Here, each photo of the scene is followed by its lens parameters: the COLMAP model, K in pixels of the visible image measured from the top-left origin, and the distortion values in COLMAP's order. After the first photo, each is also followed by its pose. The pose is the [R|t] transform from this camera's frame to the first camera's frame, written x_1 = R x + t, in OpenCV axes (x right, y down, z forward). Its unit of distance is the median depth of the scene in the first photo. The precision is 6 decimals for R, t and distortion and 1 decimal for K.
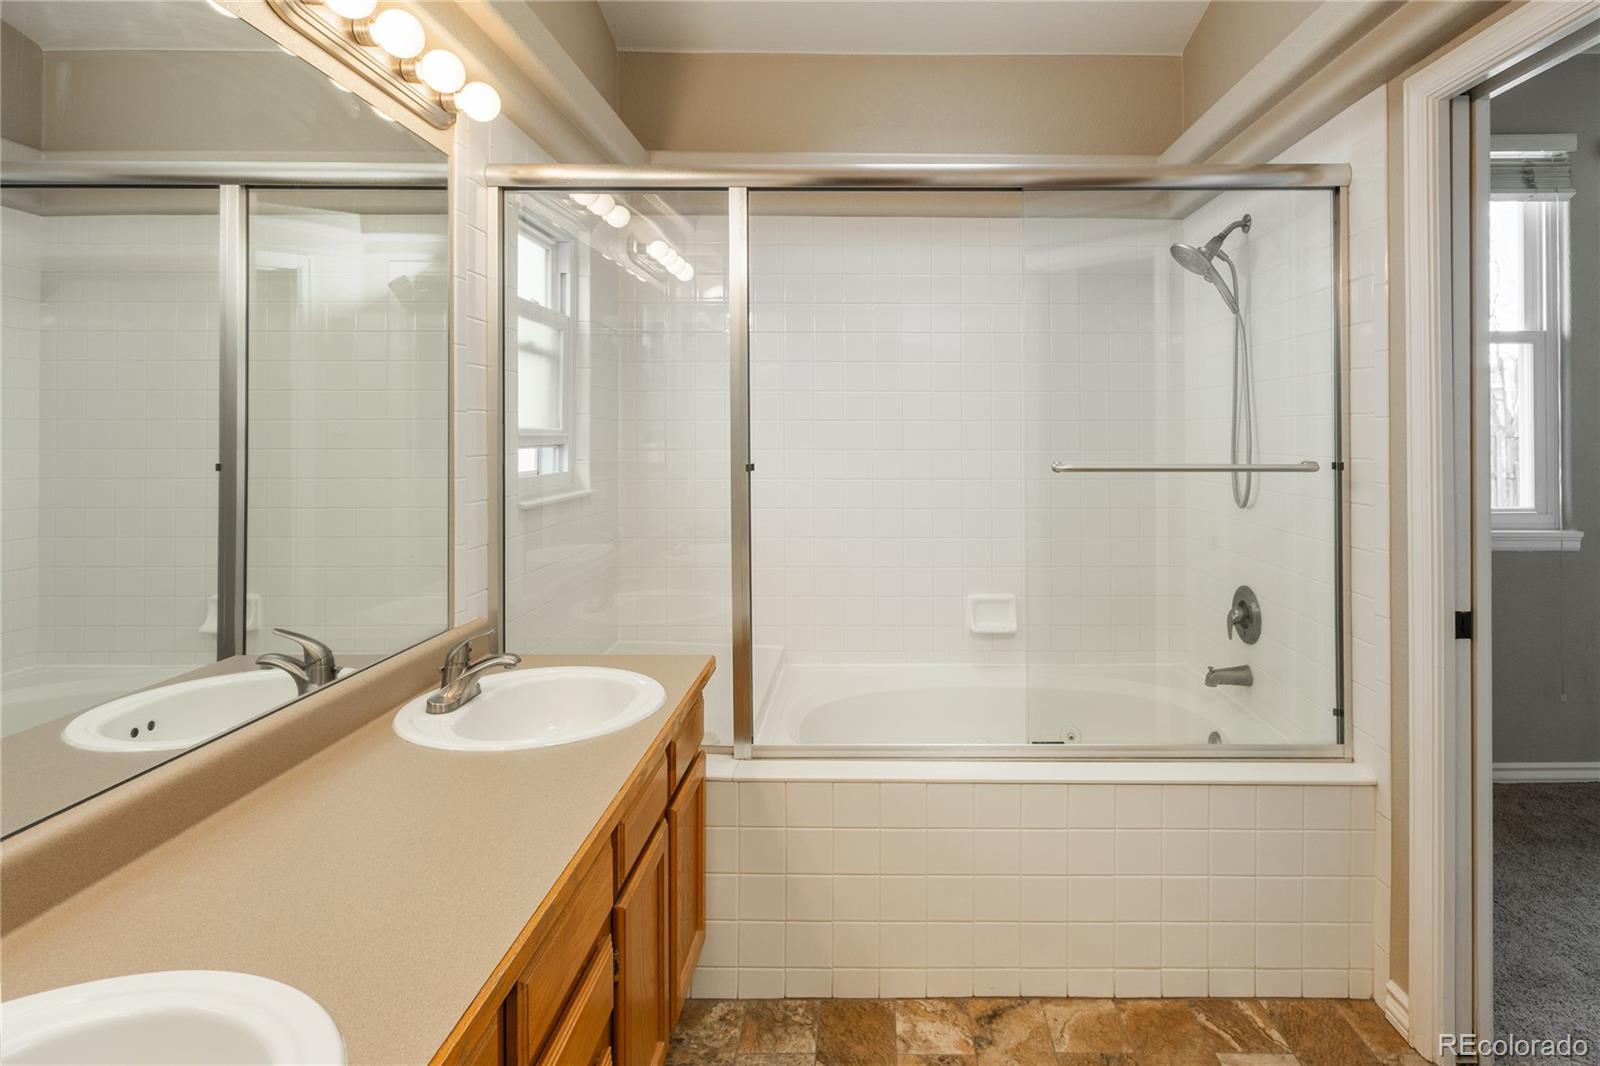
lens RADIAL K [[865.5, 0, 801.3], [0, 865.5, 422.2], [0, 0, 1]] dist [-0.000295, -0.000255]
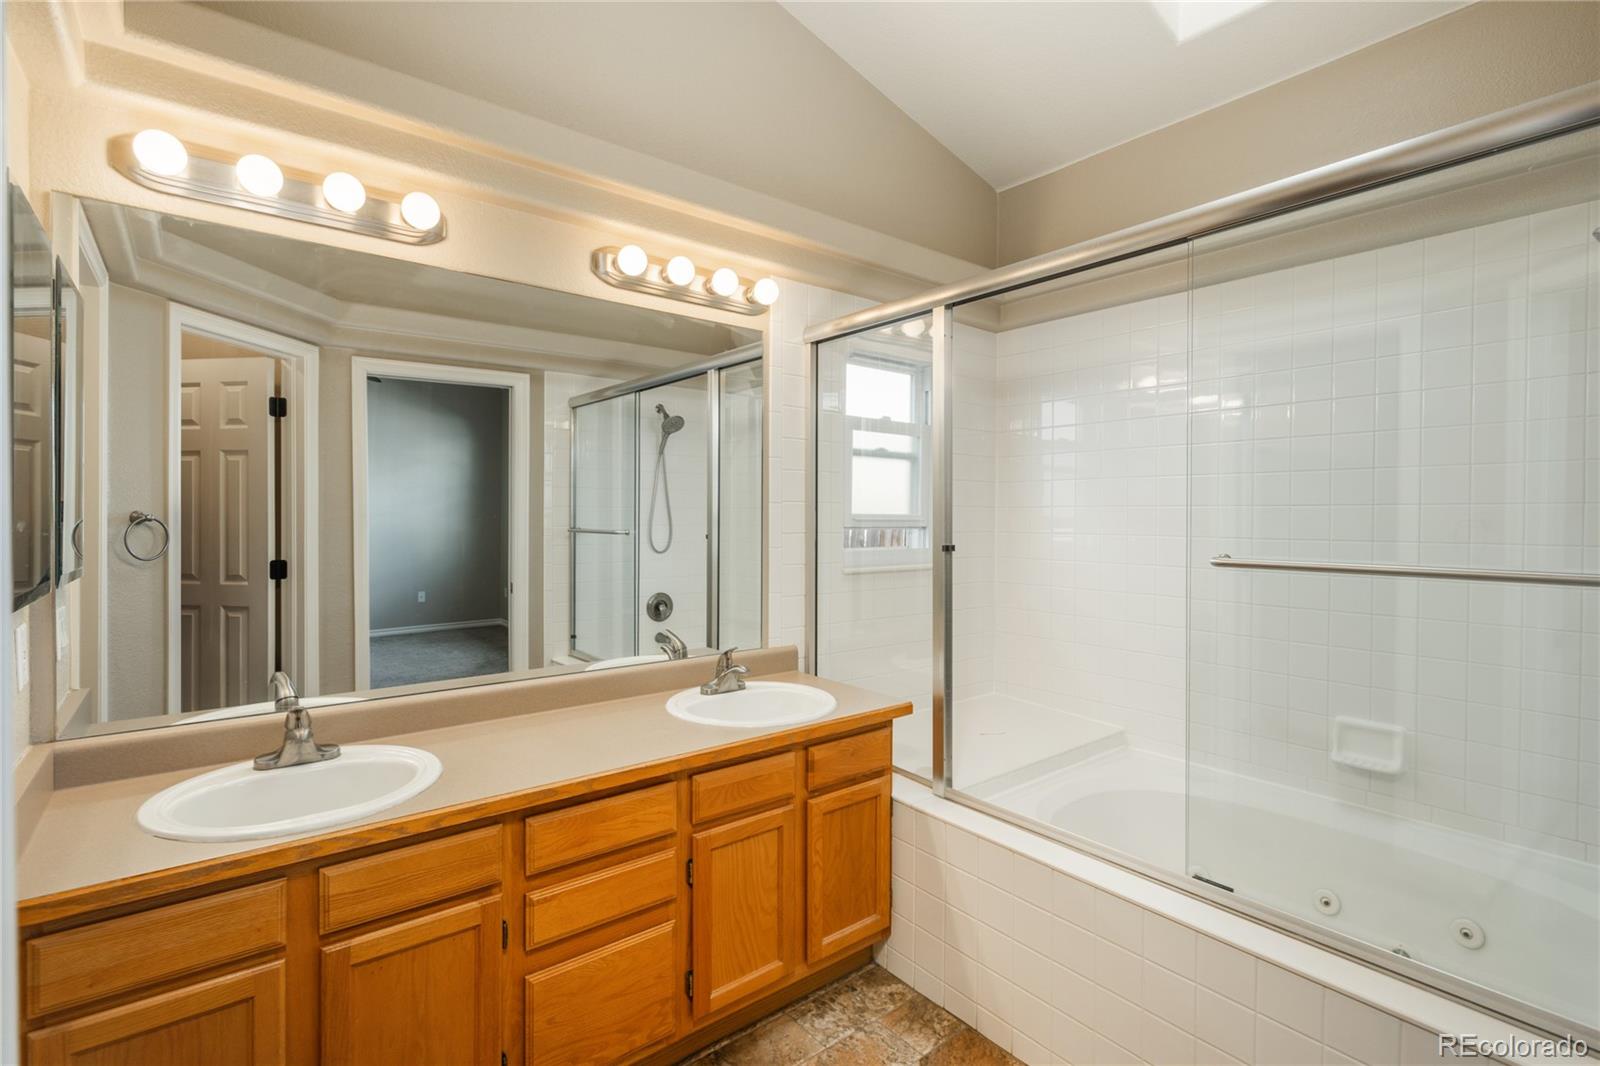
lens RADIAL K [[740.8, 0, 801.8], [0, 740.8, 517.8], [0, 0, 1]] dist [0.001230, 0.000334]
pose [[0.627469, 0.005125, -0.778625, 0.613765], [0.006733, 0.999905, 0.012008, -0.001604], [0.778613, -0.012778, 0.627375, 0.235522]]
